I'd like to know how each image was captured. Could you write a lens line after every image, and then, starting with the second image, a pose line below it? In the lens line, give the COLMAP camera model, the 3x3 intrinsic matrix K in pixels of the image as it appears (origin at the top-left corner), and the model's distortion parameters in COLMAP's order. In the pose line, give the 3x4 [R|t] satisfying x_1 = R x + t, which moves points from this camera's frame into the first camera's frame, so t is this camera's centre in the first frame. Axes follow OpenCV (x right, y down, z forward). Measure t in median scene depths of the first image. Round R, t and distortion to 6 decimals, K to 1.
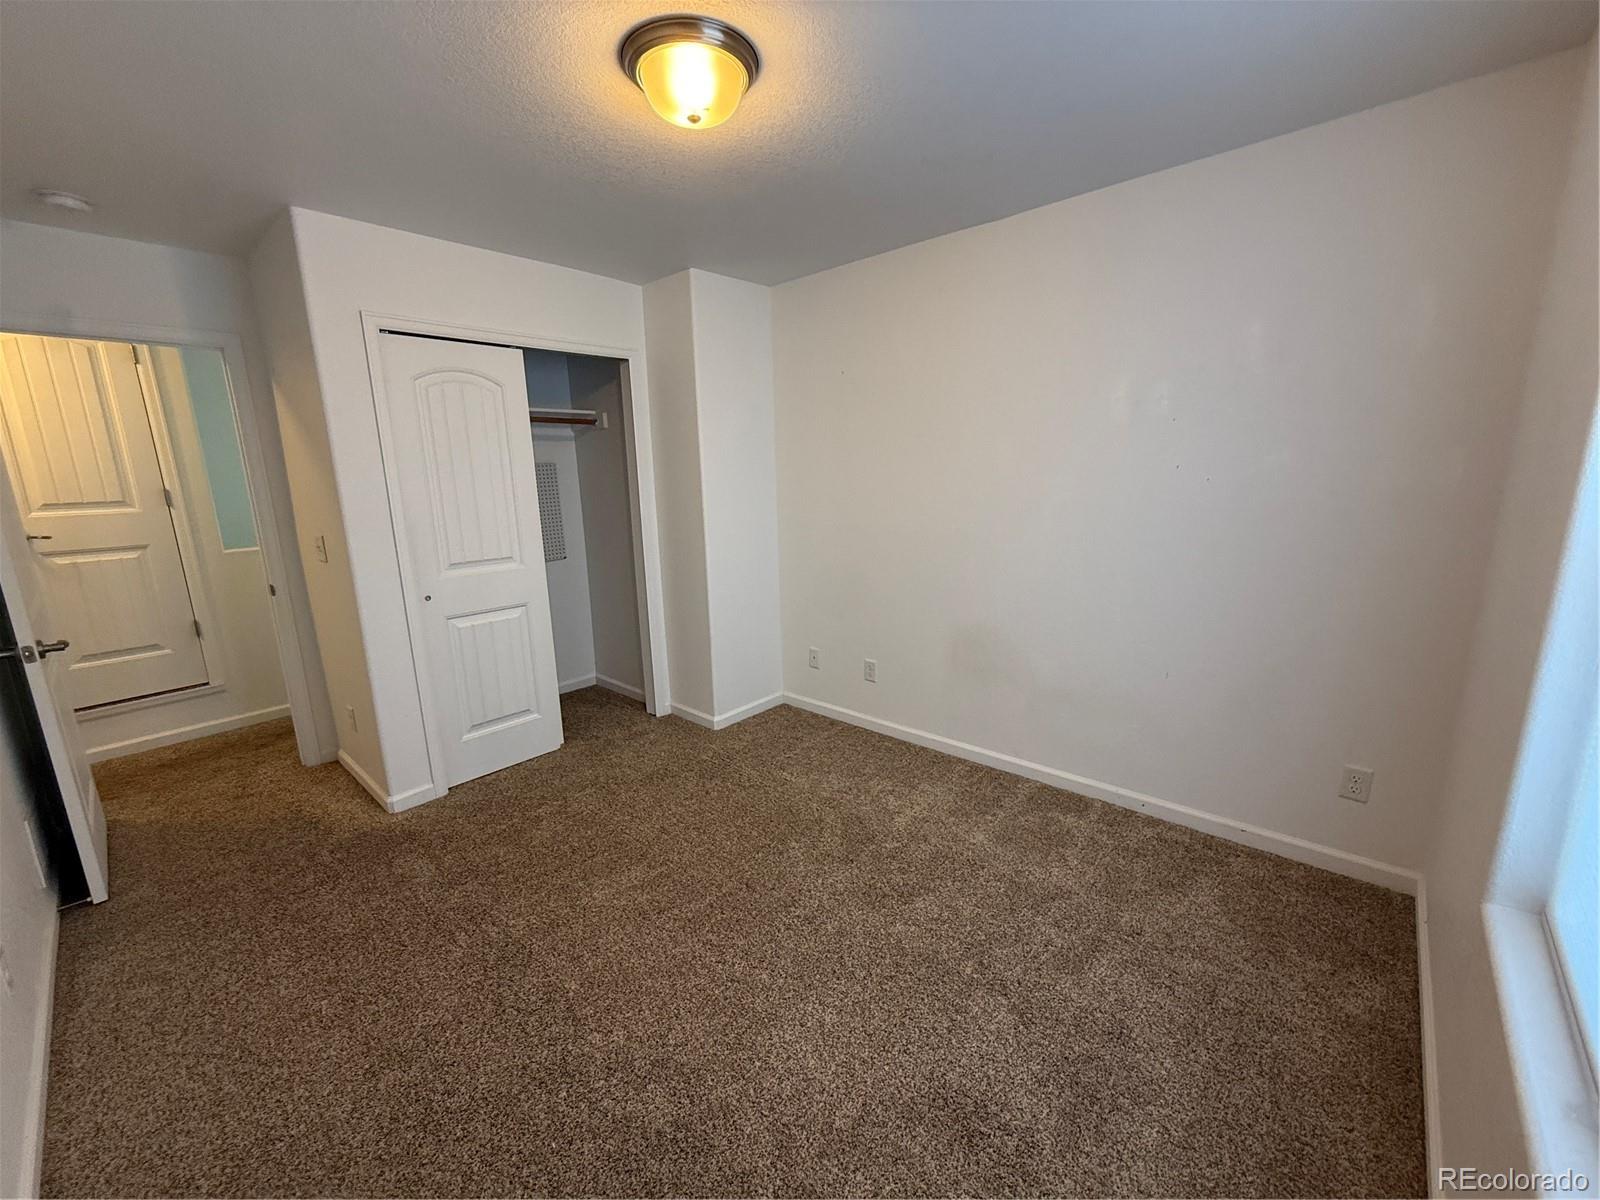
lens RADIAL K [[638.0, 0, 803.6], [0, 638.0, 598.2], [0, 0, 1]] dist [0.000716, -0.000030]
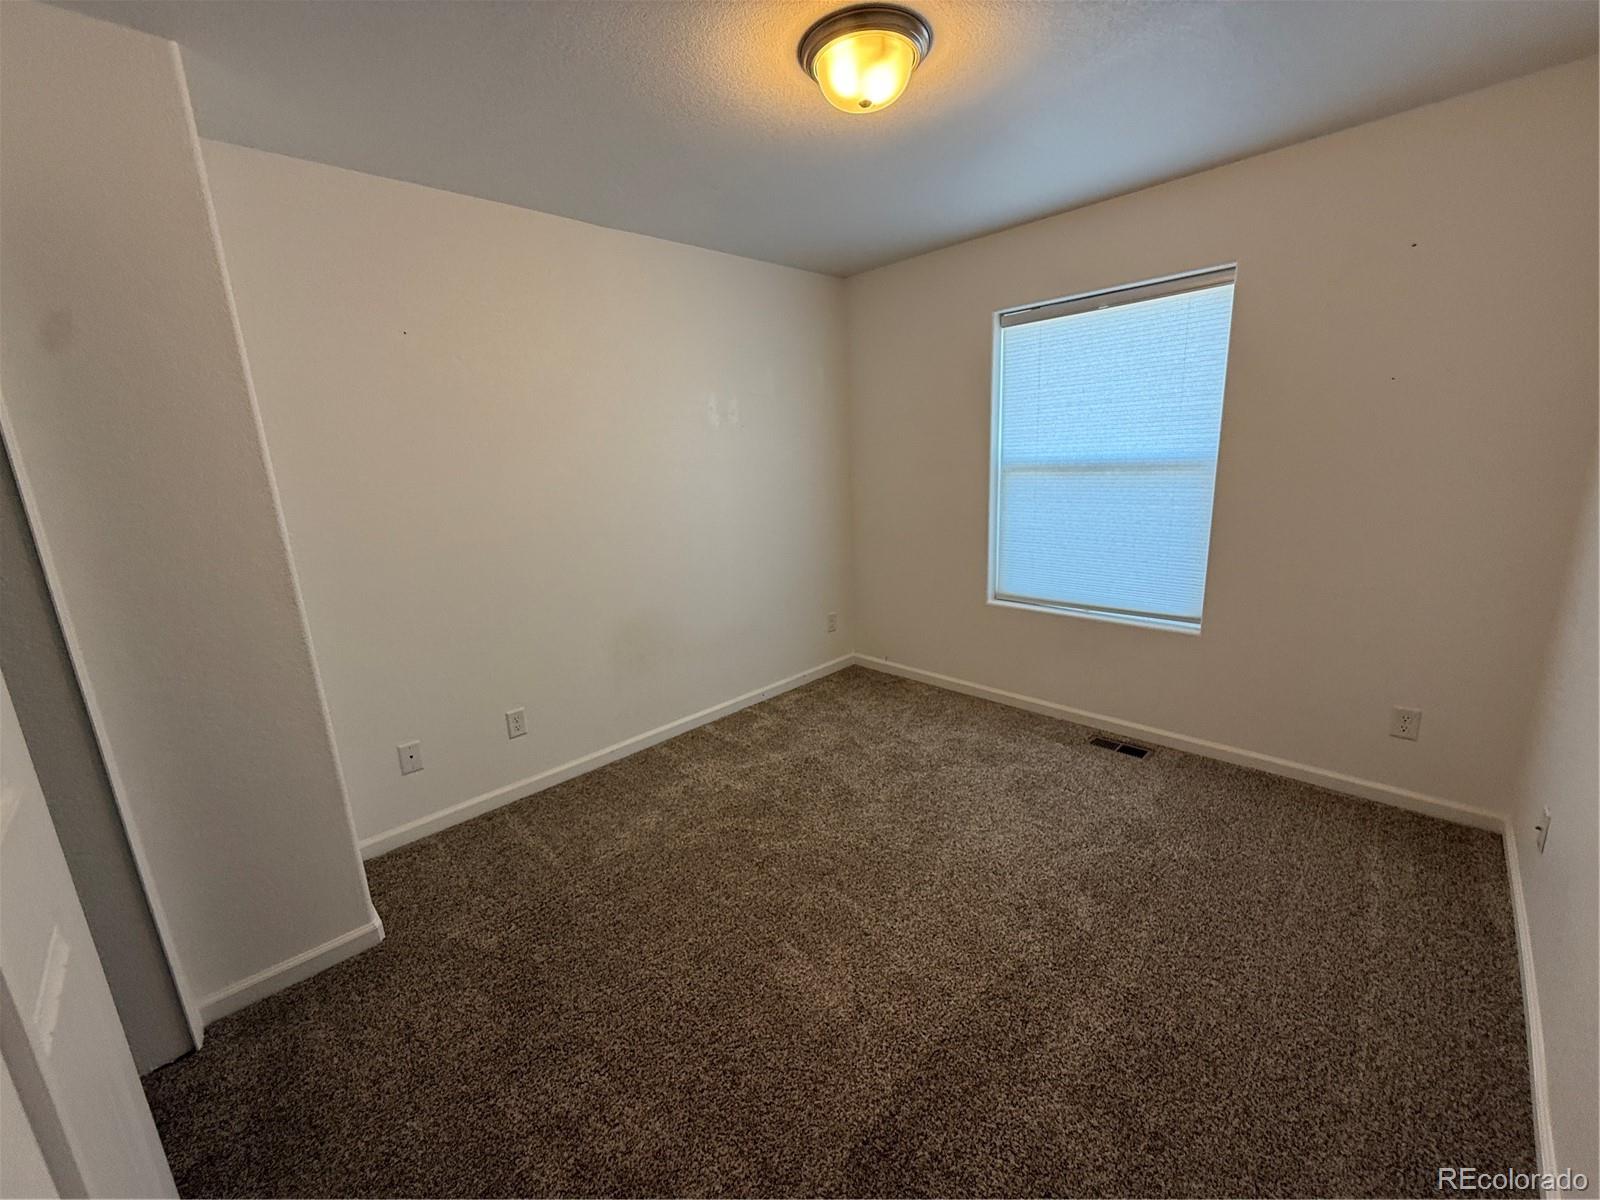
lens RADIAL K [[638.0, 0, 803.6], [0, 638.0, 598.2], [0, 0, 1]] dist [0.000716, -0.000030]
pose [[0.049115, -0.200822, 0.978396, -0.882244], [0.238695, 0.953553, 0.183740, -0.135202], [-0.969852, 0.224514, 0.094769, 0.766100]]
